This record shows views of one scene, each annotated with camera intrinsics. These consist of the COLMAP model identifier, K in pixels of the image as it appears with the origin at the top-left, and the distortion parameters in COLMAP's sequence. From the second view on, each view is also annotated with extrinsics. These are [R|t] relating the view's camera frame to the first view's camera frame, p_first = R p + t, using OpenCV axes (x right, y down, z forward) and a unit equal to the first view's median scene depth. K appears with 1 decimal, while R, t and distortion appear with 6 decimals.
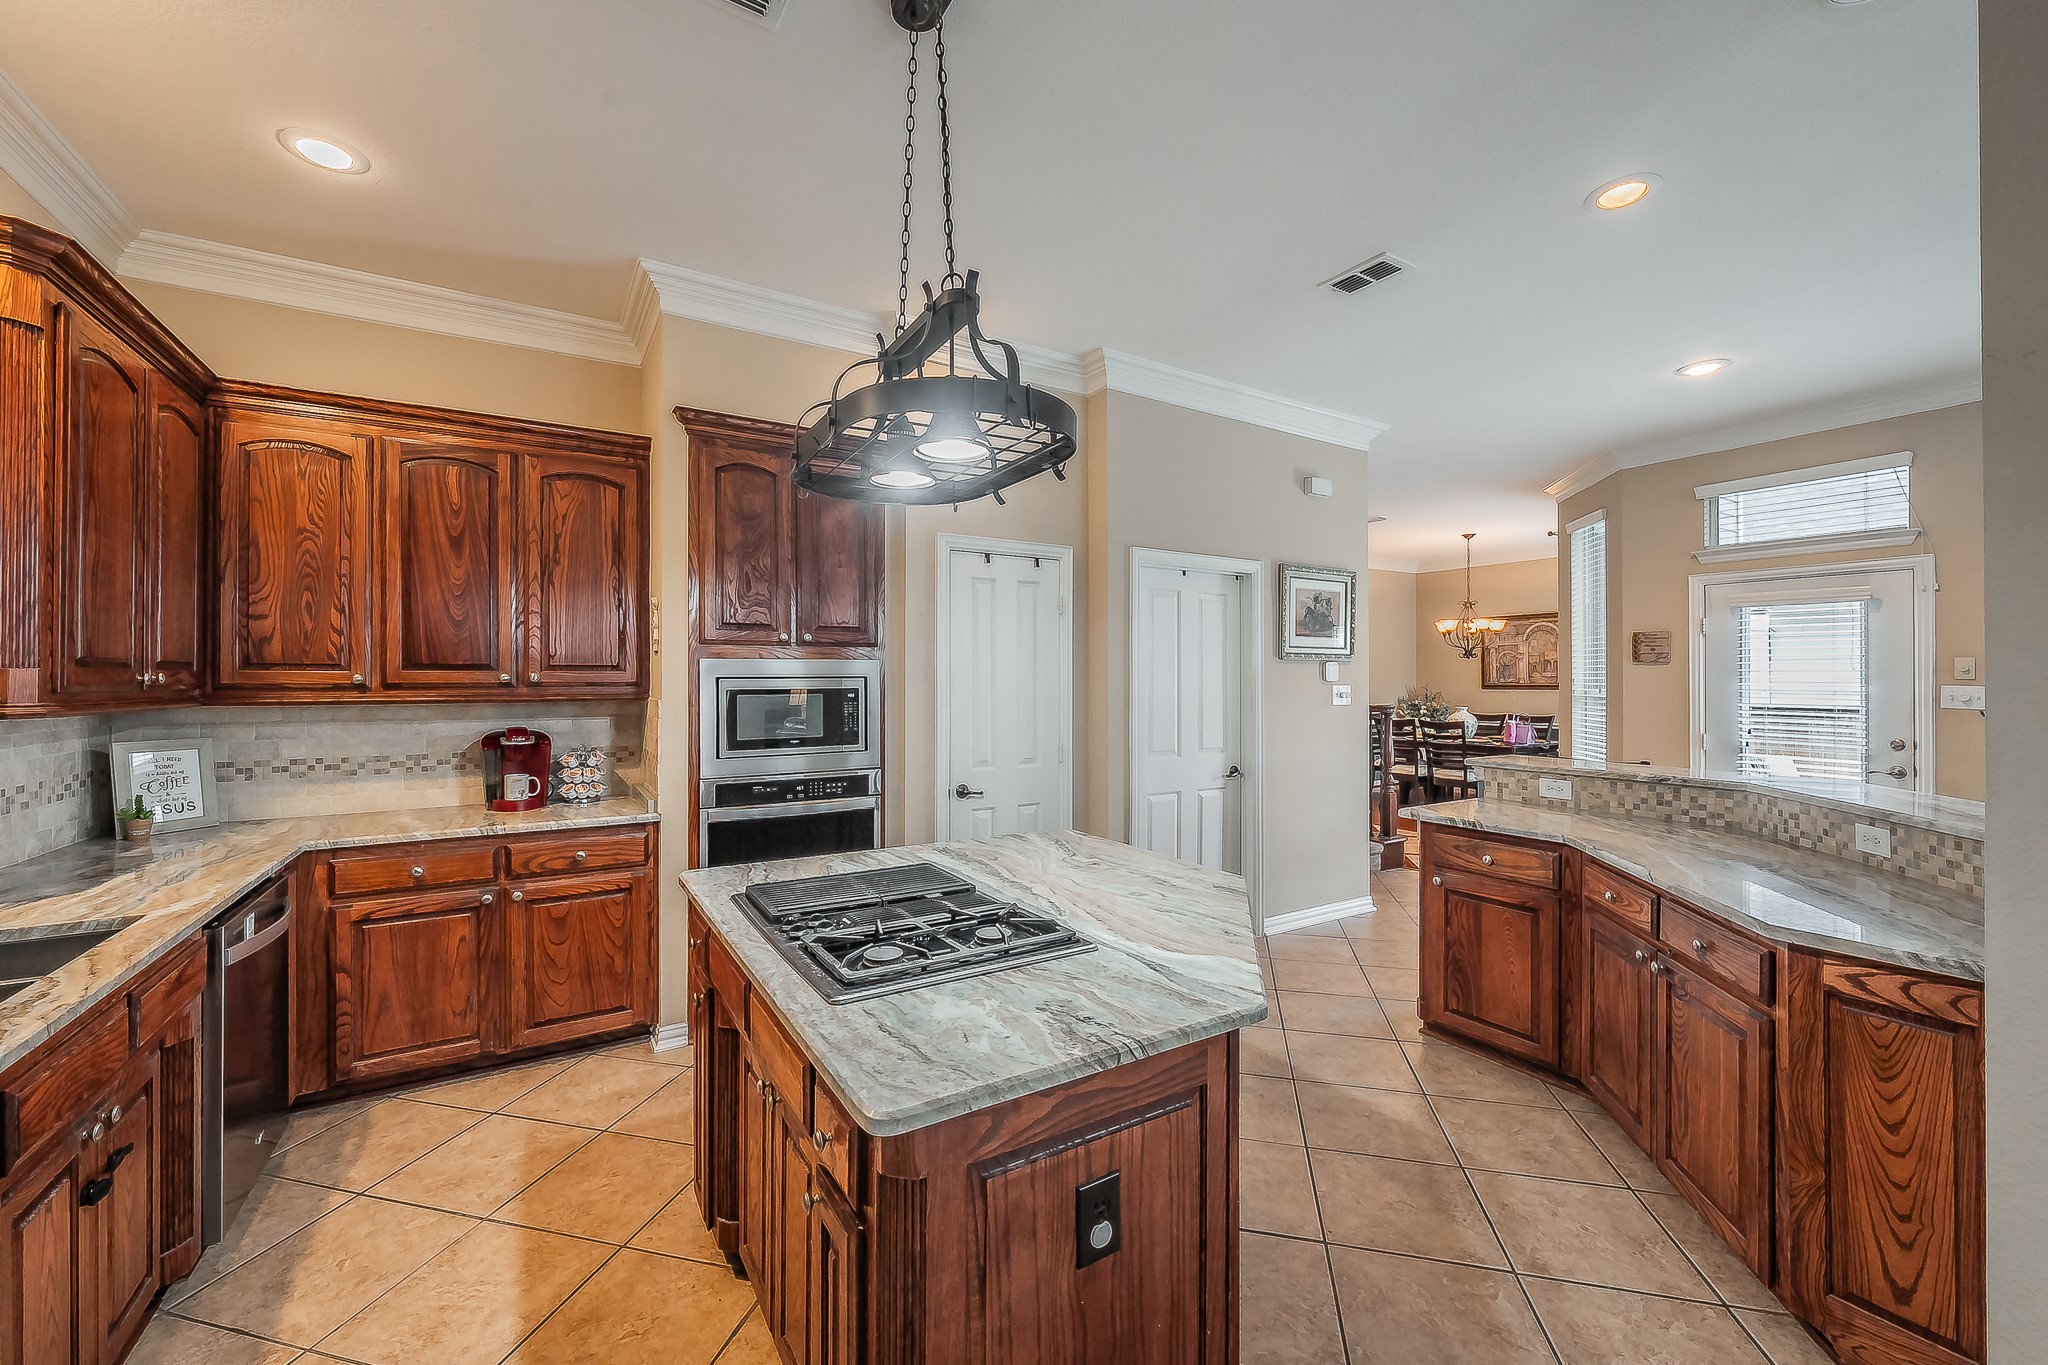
lens RADIAL K [[797.8, 0, 1012.9], [0, 797.8, 673.4], [0, 0, 1]] dist [-0.000535, -0.000059]
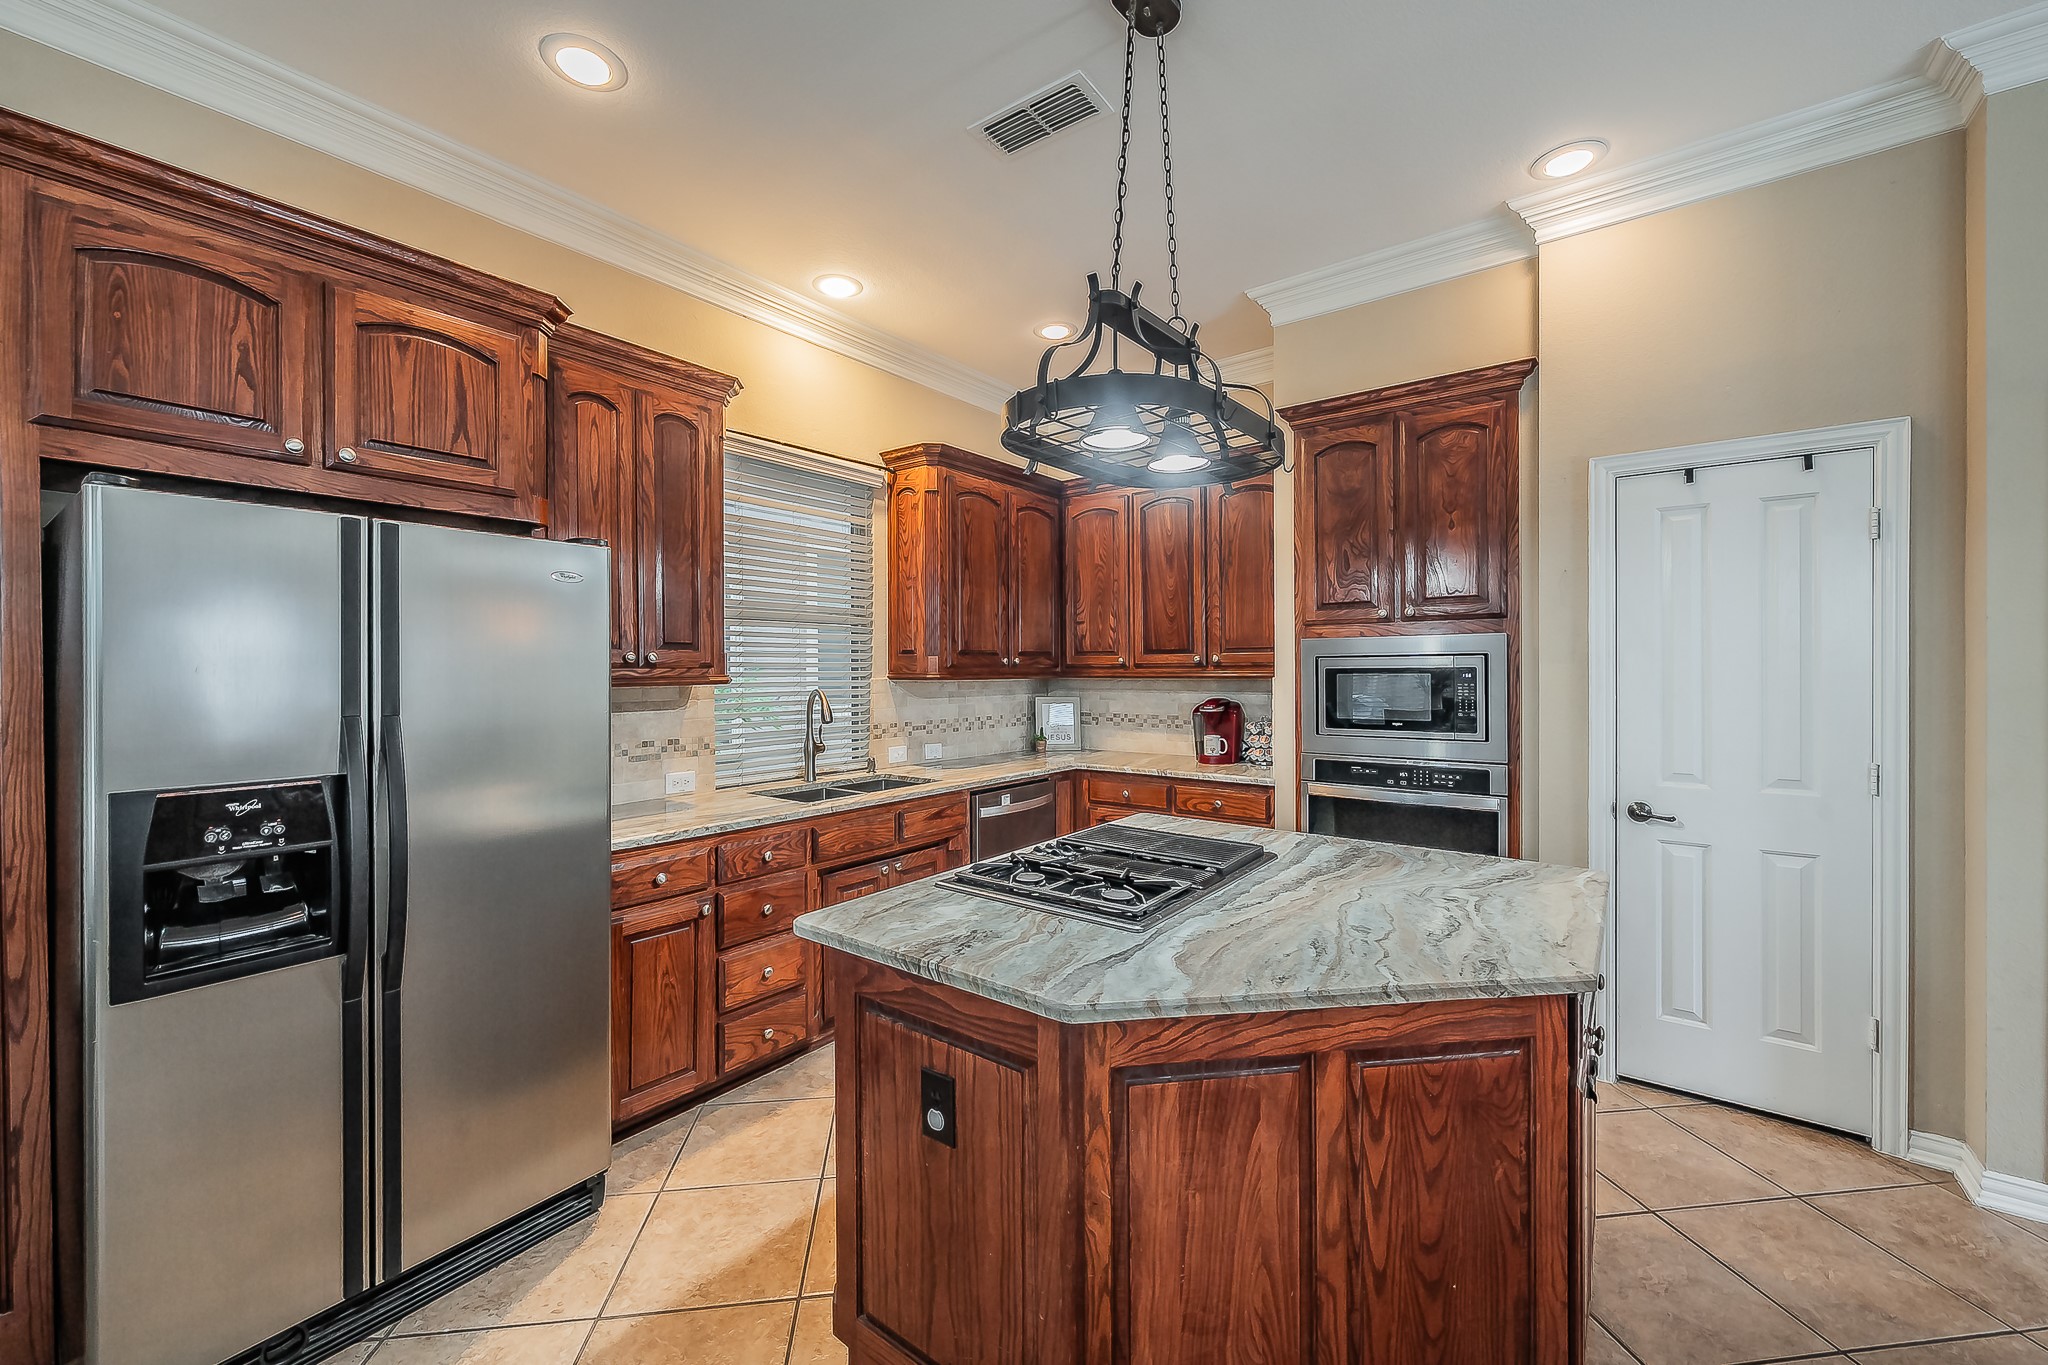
lens RADIAL K [[797.8, 0, 1012.9], [0, 797.8, 673.4], [0, 0, 1]] dist [-0.000535, -0.000059]
pose [[0.362520, 0.005580, -0.931959, 0.457227], [0.011092, 0.999885, 0.010301, 0.011802], [0.931910, -0.014072, 0.362416, 0.251878]]
